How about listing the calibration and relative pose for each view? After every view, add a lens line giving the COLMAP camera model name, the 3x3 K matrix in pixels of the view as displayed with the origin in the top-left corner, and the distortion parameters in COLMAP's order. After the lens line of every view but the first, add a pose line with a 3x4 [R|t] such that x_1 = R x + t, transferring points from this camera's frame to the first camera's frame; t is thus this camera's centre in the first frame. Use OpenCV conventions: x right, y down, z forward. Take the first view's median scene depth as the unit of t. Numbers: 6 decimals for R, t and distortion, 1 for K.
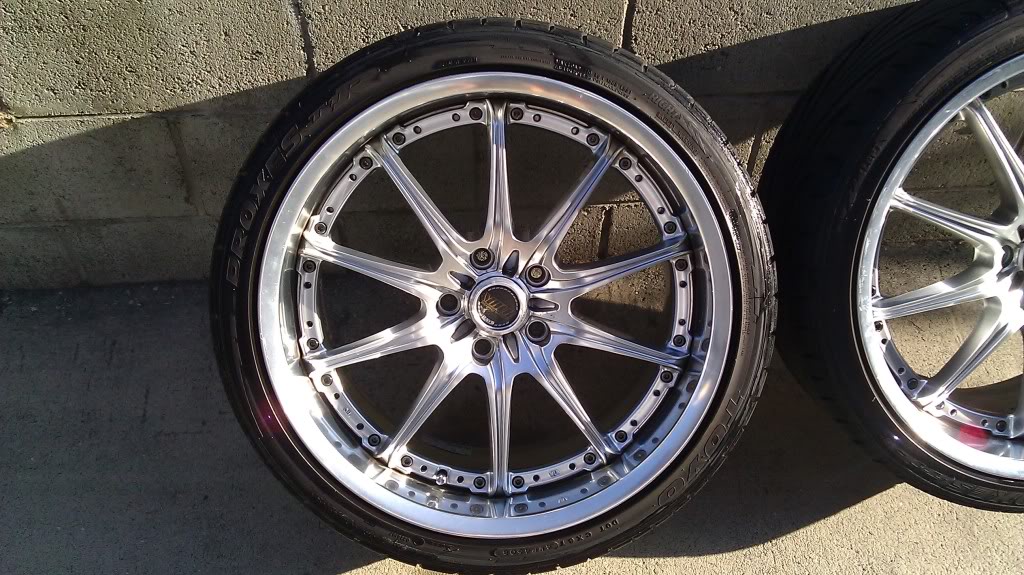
lens RADIAL K [[970.8, 0, 516.4], [0, 970.8, 288.4], [0, 0, 1]] dist [-0.004688, -0.001549]
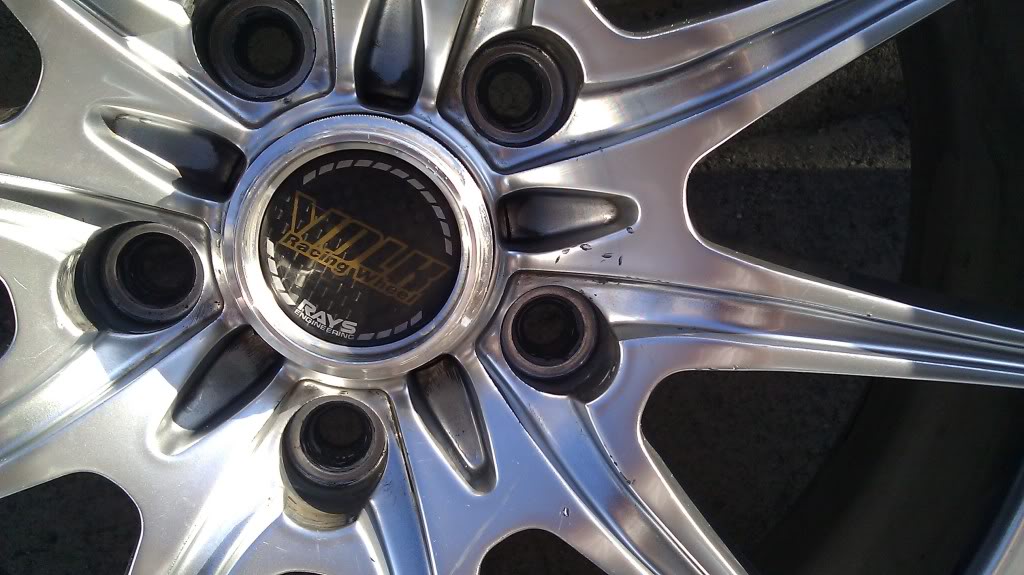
lens RADIAL K [[970.8, 0, 509.2], [0, 970.8, 285.8], [0, 0, 1]] dist [-0.004688, -0.001549]
pose [[0.988713, -0.148112, 0.022563, 0.008078], [0.148561, 0.988706, -0.019752, 0.035771], [-0.019382, 0.022881, 0.999550, 0.775538]]
